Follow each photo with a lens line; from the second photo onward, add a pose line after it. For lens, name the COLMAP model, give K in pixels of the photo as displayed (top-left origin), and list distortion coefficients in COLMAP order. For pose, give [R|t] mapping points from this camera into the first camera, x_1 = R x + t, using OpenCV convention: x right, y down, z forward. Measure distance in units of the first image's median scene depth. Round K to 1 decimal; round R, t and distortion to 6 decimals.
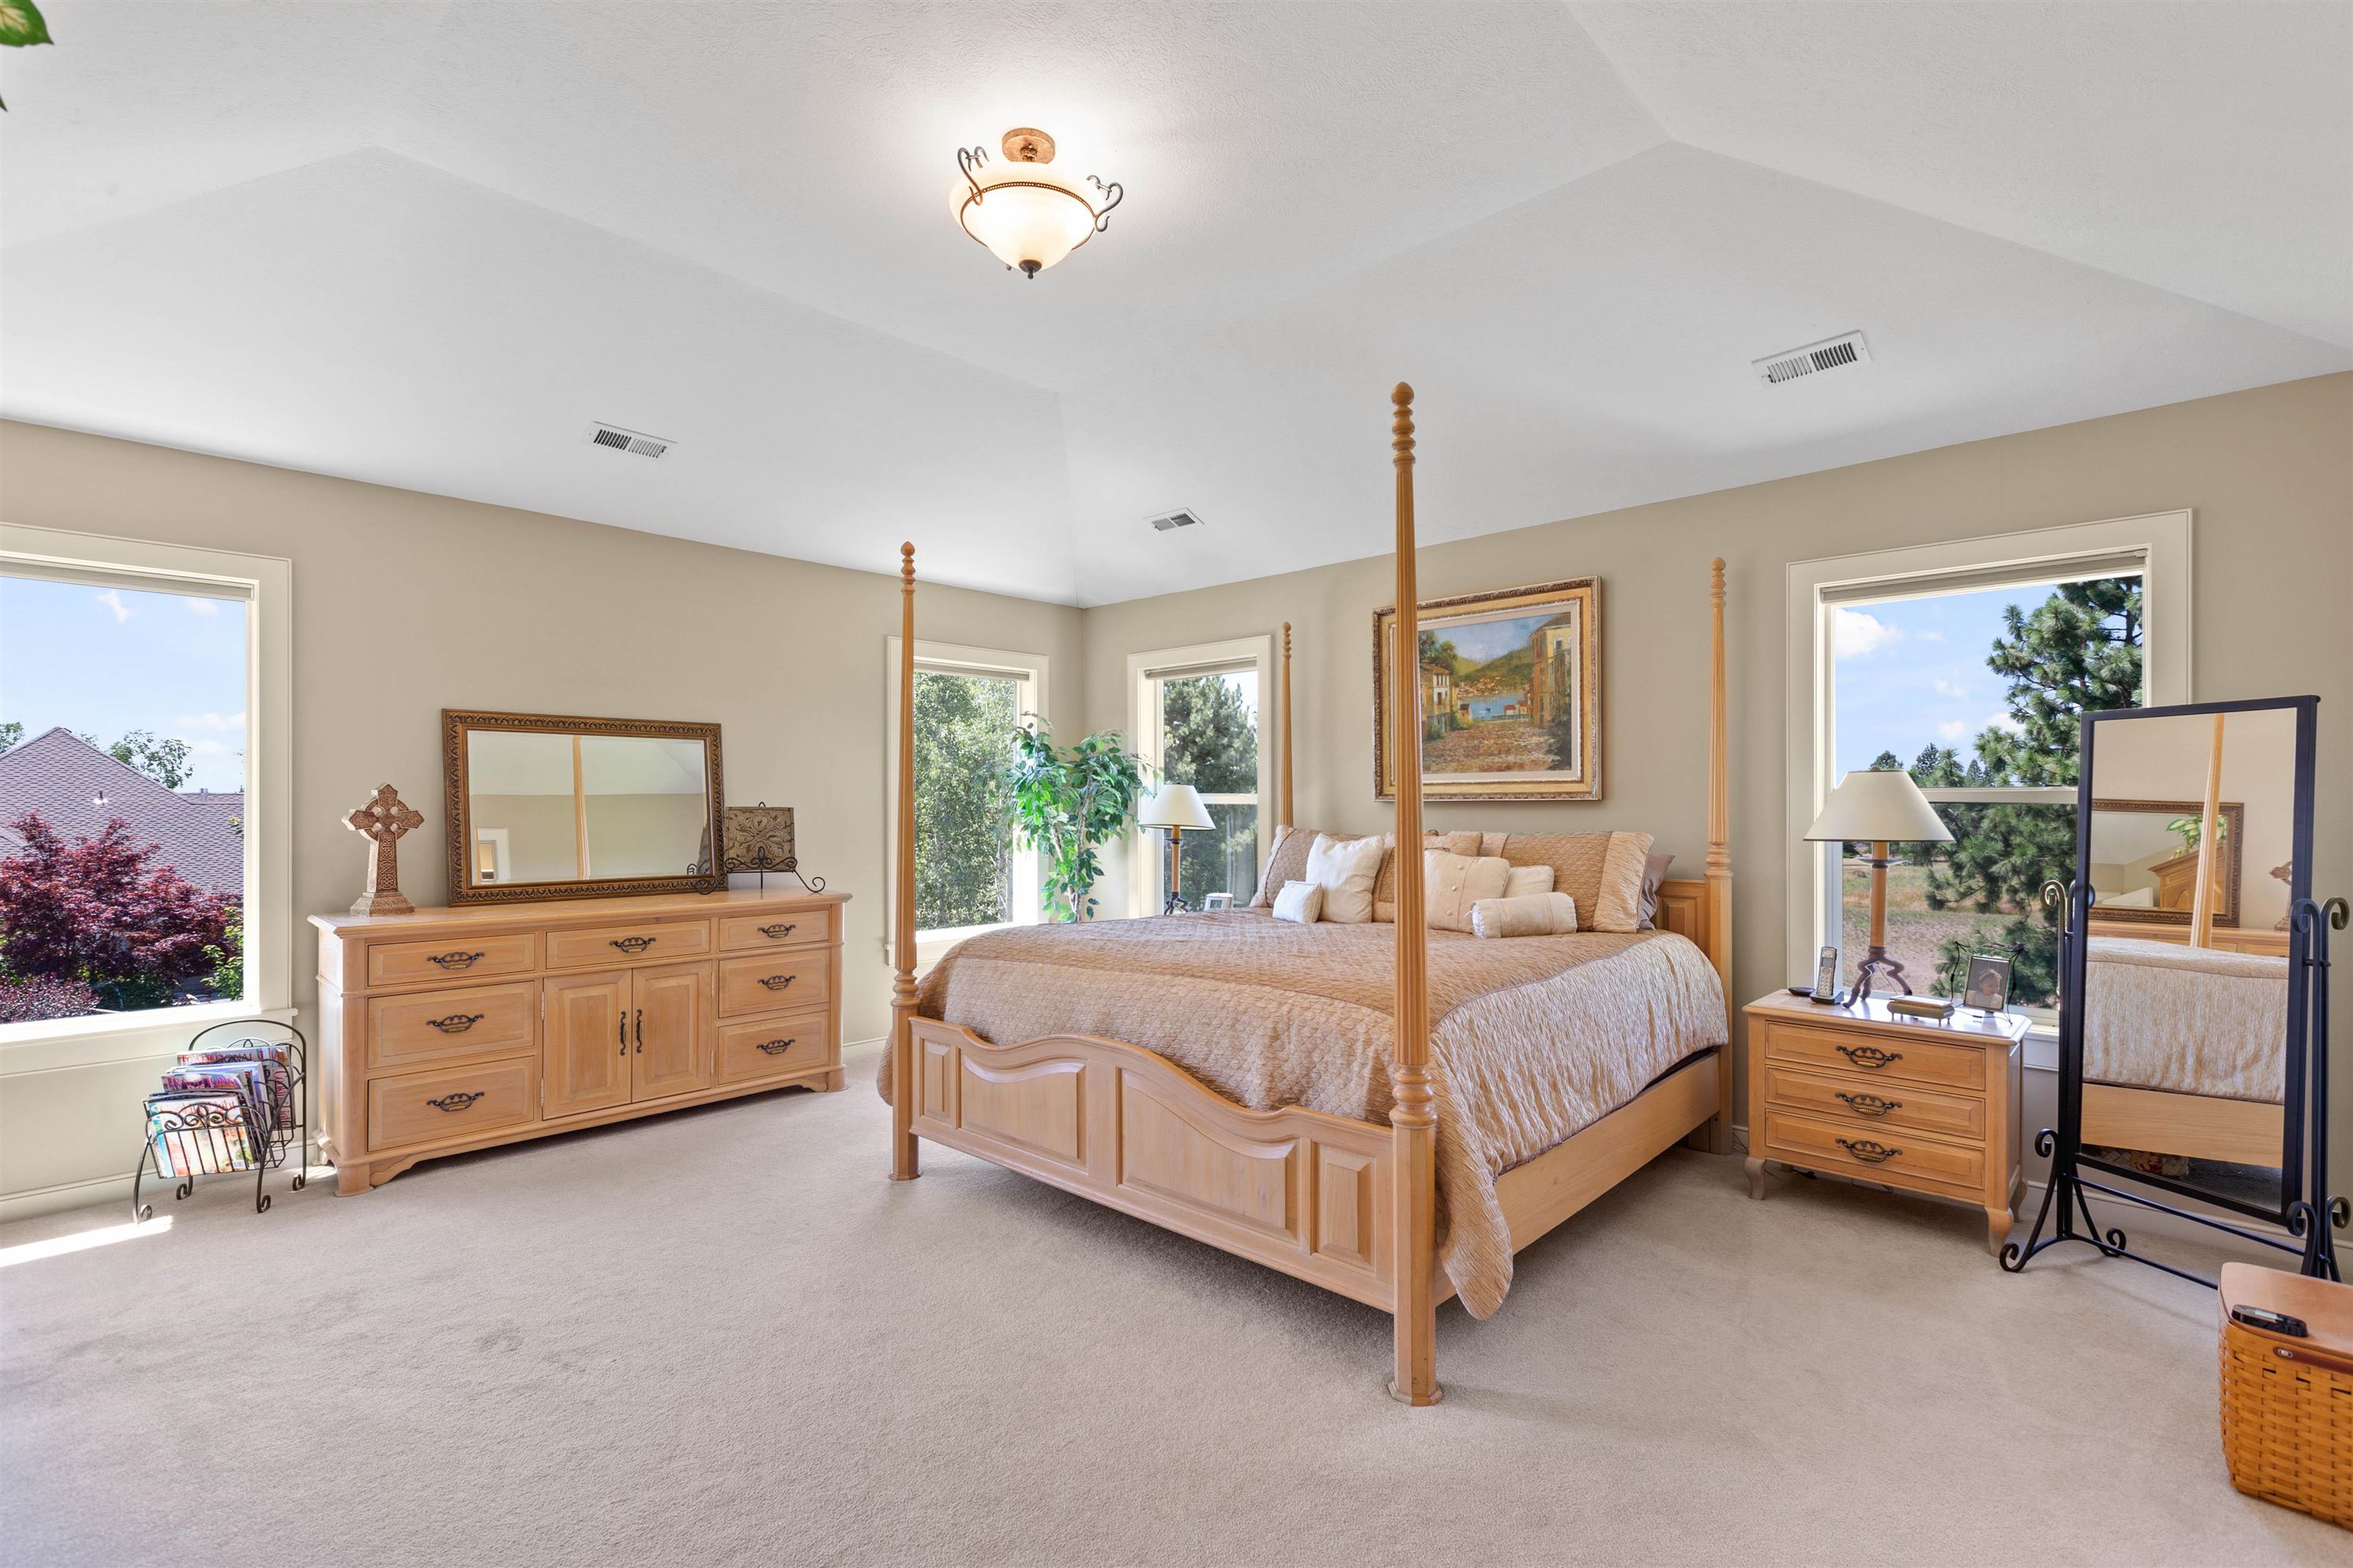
lens RADIAL K [[1069.9, 0, 1227.0], [0, 1069.9, 806.5], [0, 0, 1]] dist [0.000639, -0.000252]
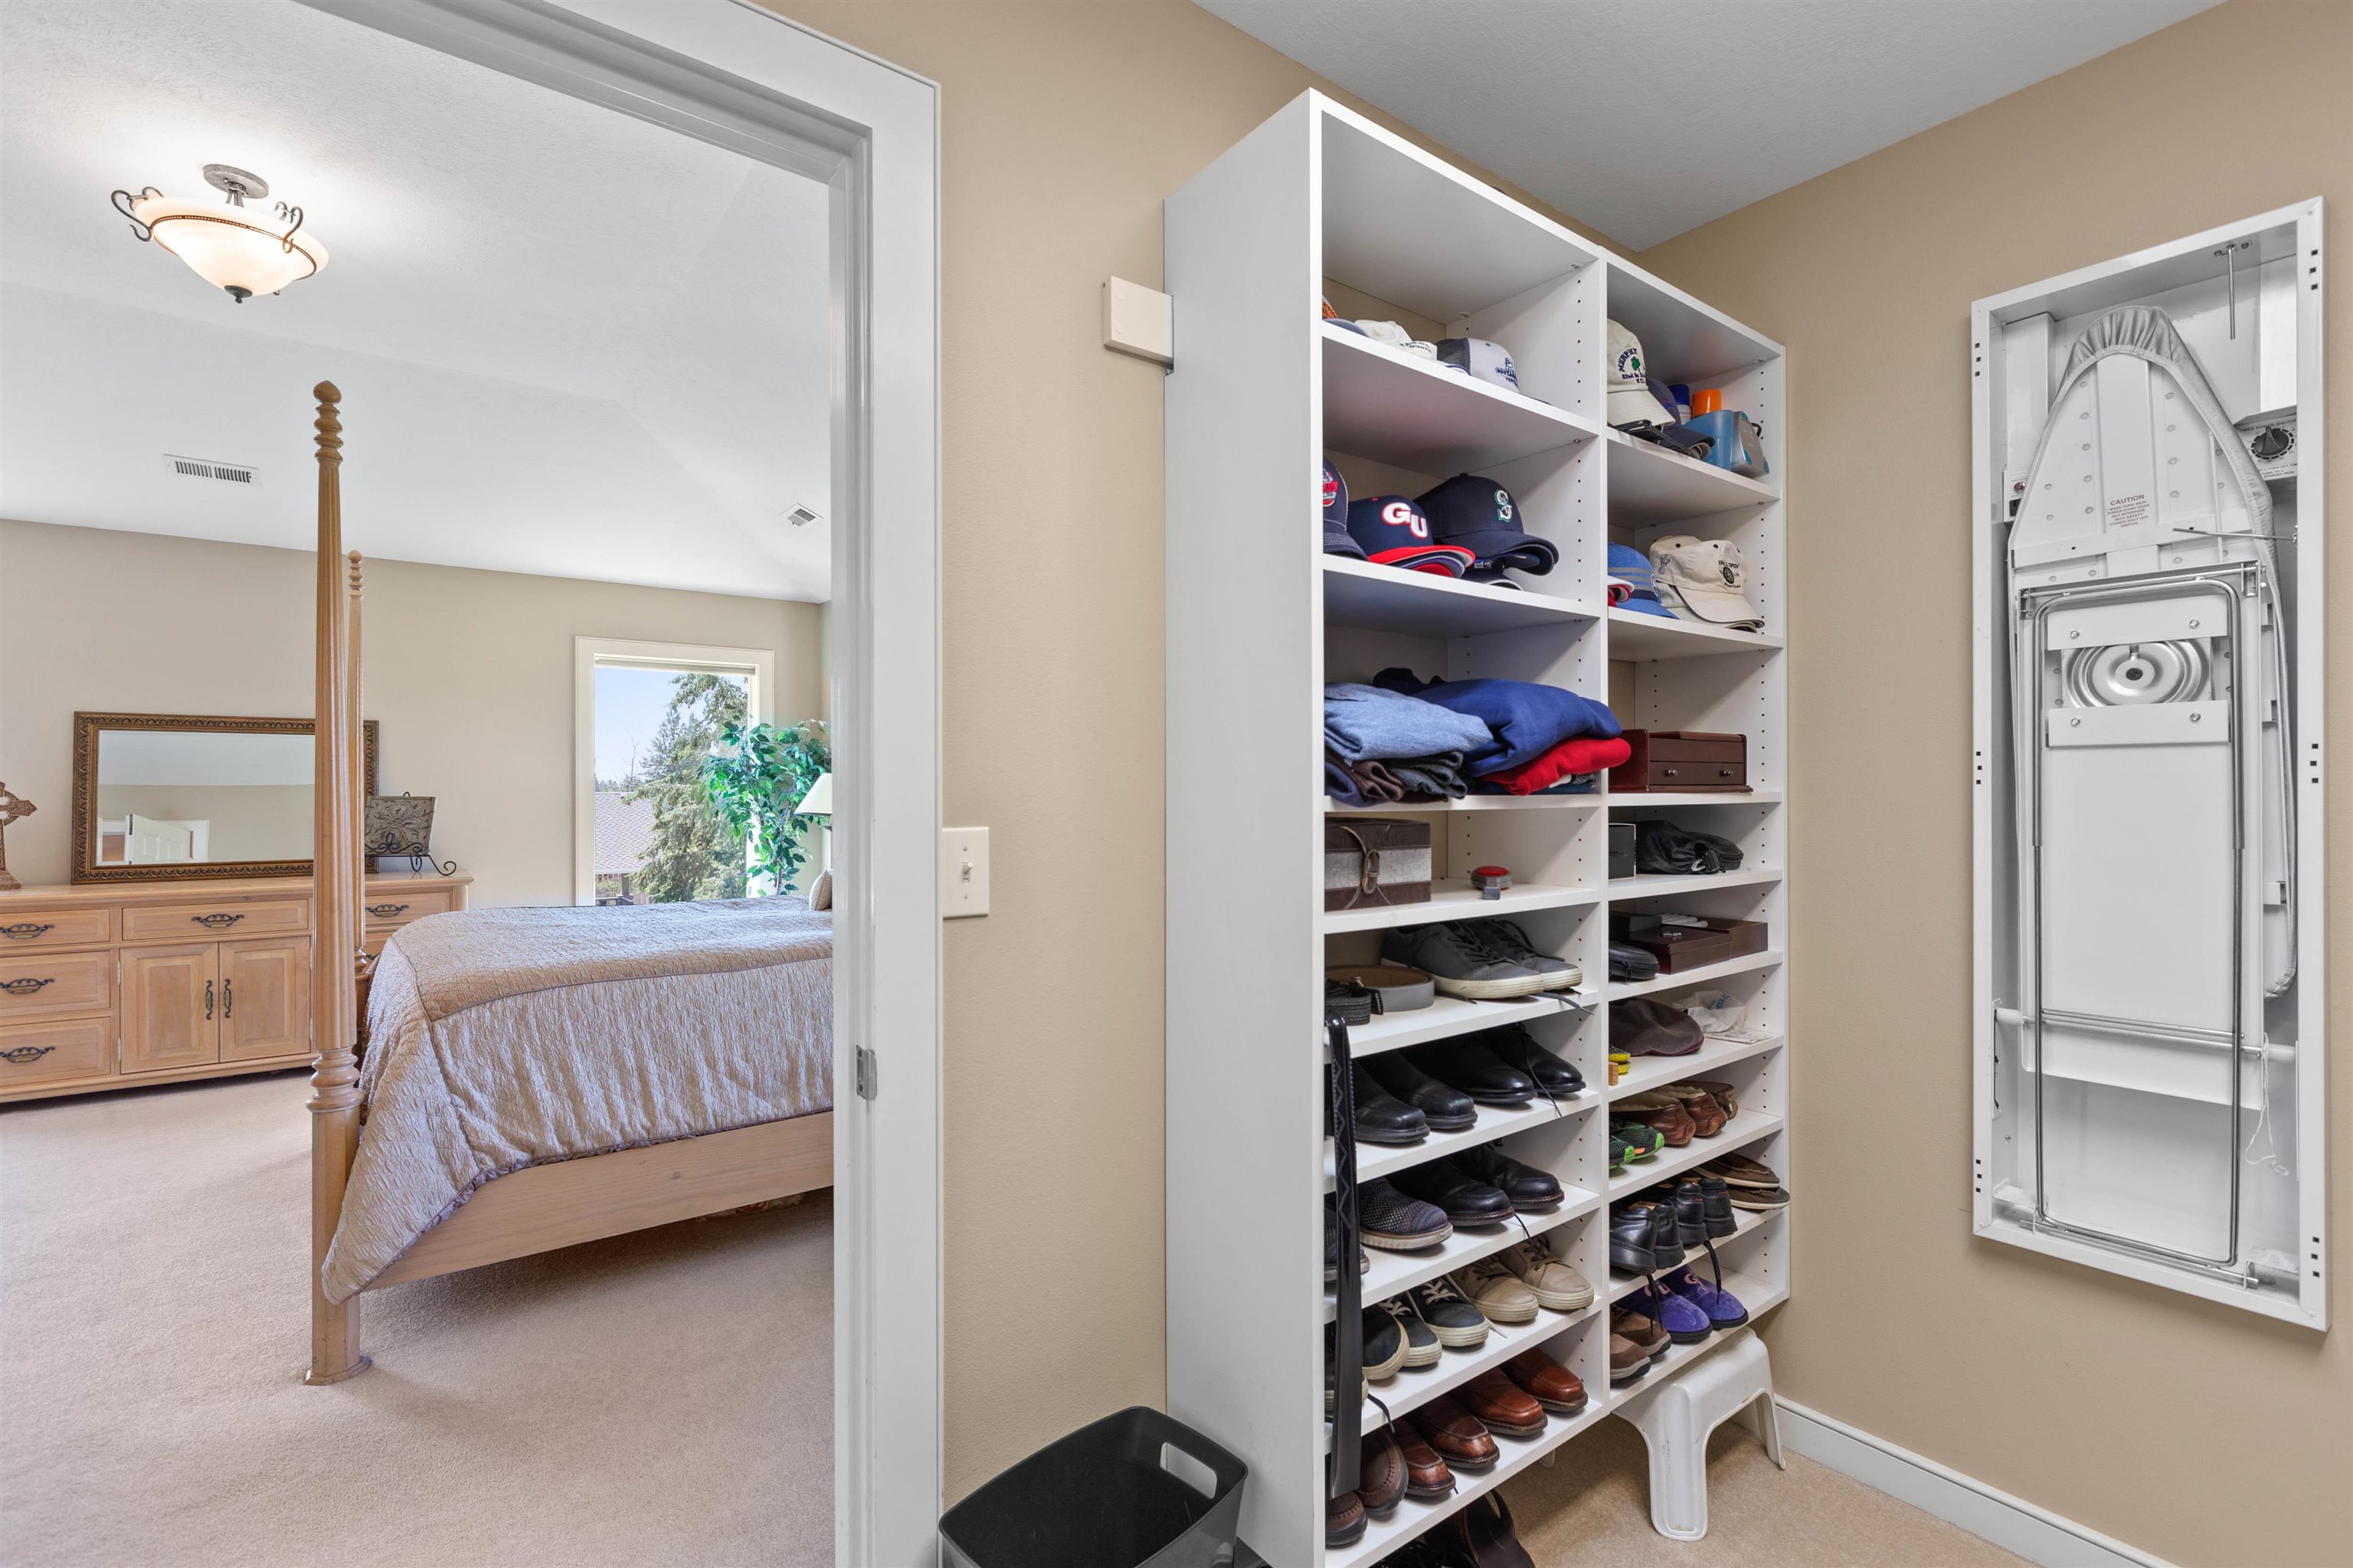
lens RADIAL K [[1069.9, 0, 1172.8], [0, 1069.9, 797.1], [0, 0, 1]] dist [0.000639, -0.000252]
pose [[0.986245, -0.000836, -0.165287, 0.614132], [0.001188, 0.999997, 0.002029, -0.000673], [0.165285, -0.002198, 0.986243, 0.065176]]
